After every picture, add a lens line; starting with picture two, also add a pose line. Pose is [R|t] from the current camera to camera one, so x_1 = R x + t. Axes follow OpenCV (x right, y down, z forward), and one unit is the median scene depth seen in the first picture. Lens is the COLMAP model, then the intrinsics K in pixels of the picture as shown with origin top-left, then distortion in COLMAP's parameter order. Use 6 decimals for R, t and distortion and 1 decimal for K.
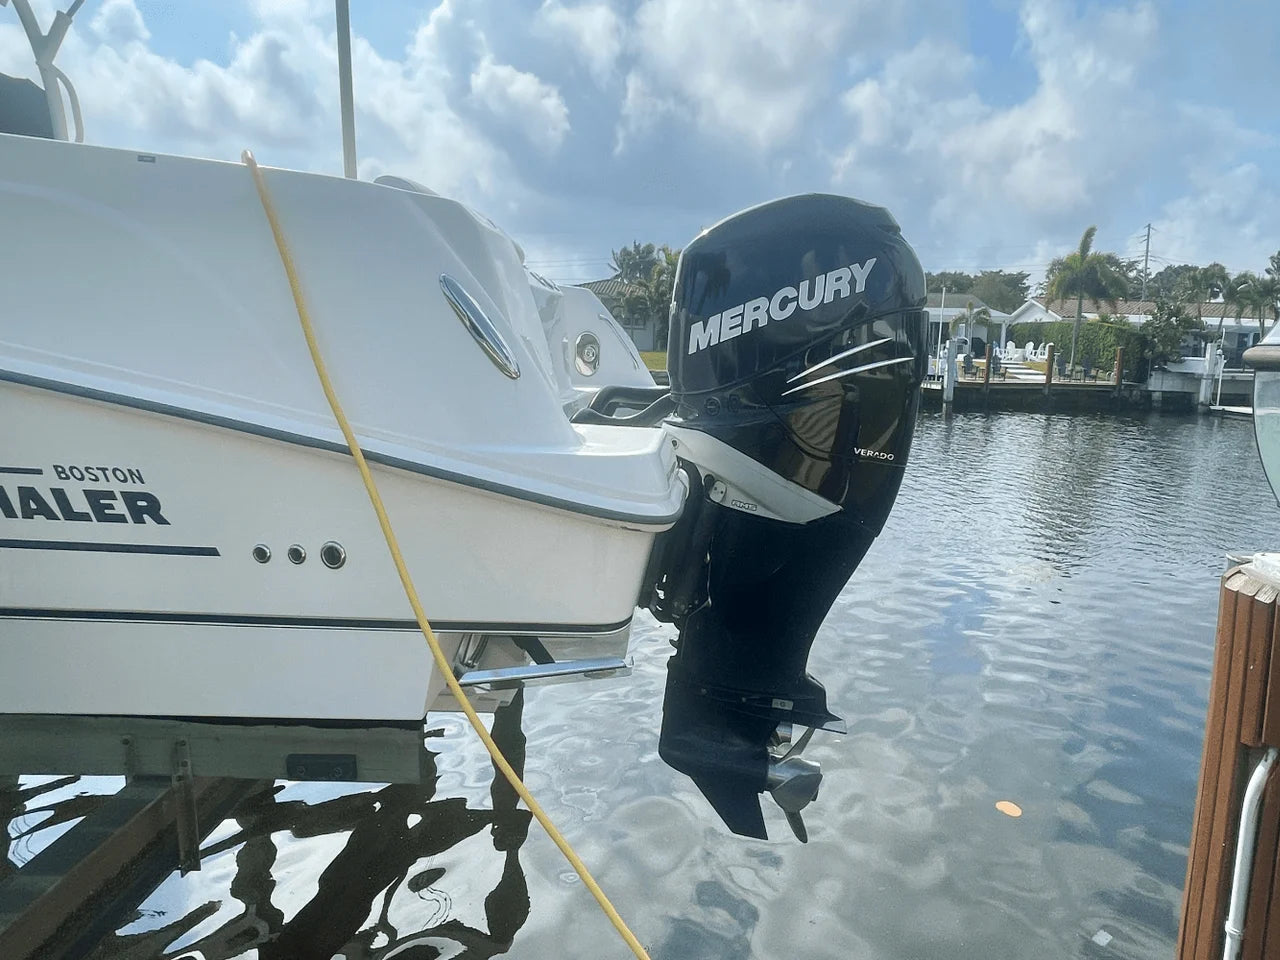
lens RADIAL K [[757.8, 0, 721.1], [0, 757.8, 457.3], [0, 0, 1]] dist [-0.003930, -0.000590]
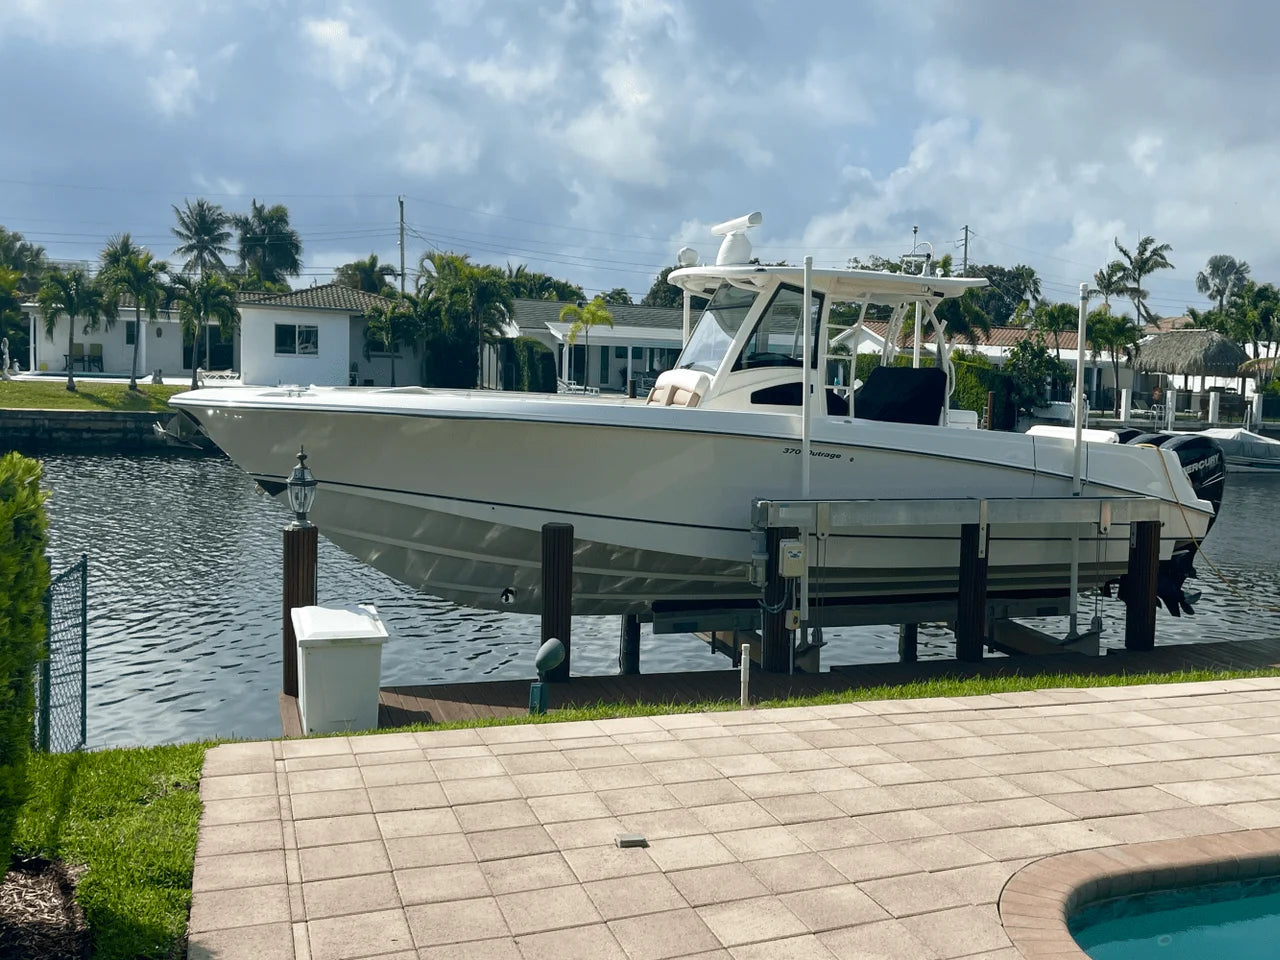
lens RADIAL K [[1253.4, 0, 738.0], [0, 1253.4, 476.9], [0, 0, 1]] dist [0.048226, 0.003082]
pose [[0.930234, -0.023224, 0.366232, -0.926386], [0.039427, 0.998544, -0.036824, 0.002210], [-0.364844, 0.048694, 0.929795, -0.859008]]
